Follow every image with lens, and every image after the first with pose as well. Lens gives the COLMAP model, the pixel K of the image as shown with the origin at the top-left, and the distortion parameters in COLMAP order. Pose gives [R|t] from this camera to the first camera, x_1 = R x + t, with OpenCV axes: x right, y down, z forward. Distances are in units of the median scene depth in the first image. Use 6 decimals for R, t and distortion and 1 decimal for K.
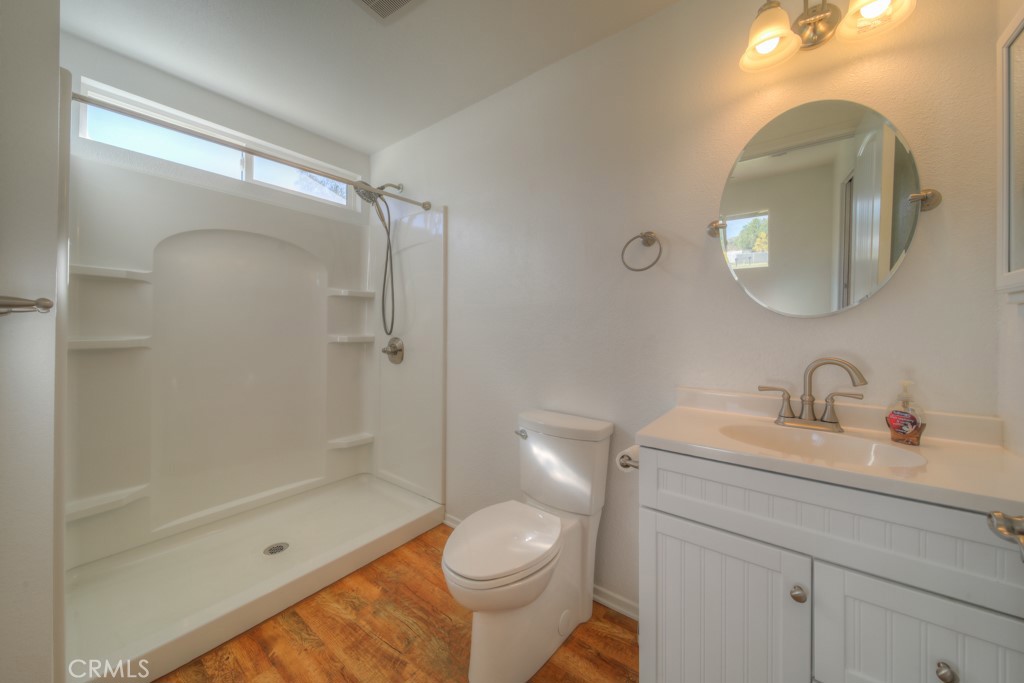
lens RADIAL K [[364.6, 0, 513.9], [0, 364.6, 337.4], [0, 0, 1]] dist [0.000488, -0.001437]
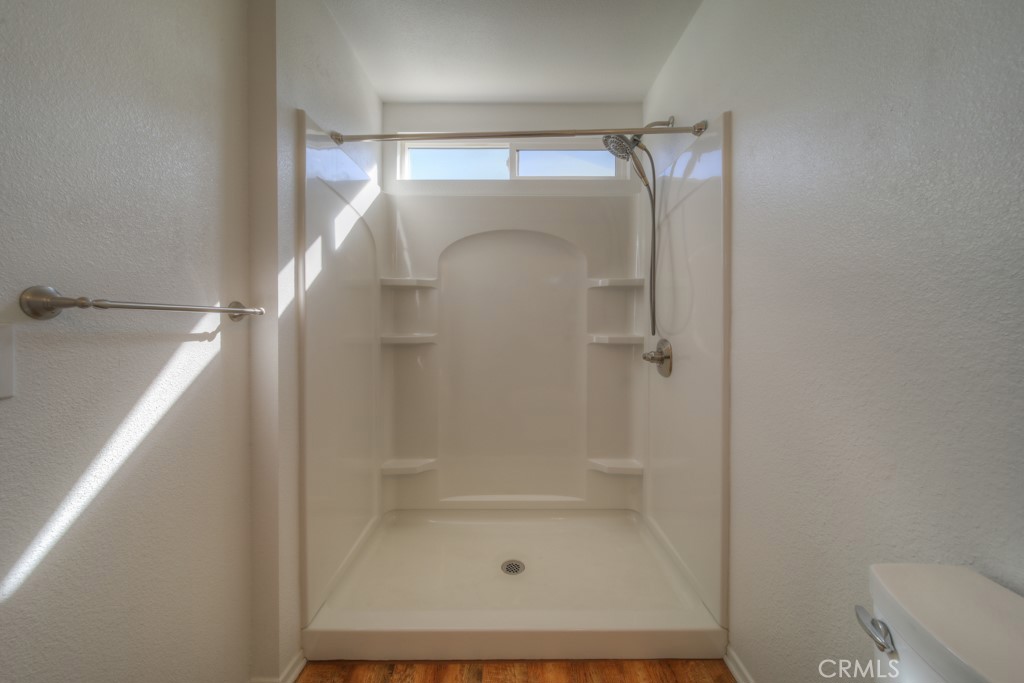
lens RADIAL K [[364.6, 0, 511.1], [0, 364.6, 331.0], [0, 0, 1]] dist [0.000488, -0.001437]
pose [[0.606244, 0.005791, -0.795258, 0.056812], [-0.015623, 0.999867, -0.004629, -0.007573], [0.795125, 0.015230, 0.606254, 0.351597]]
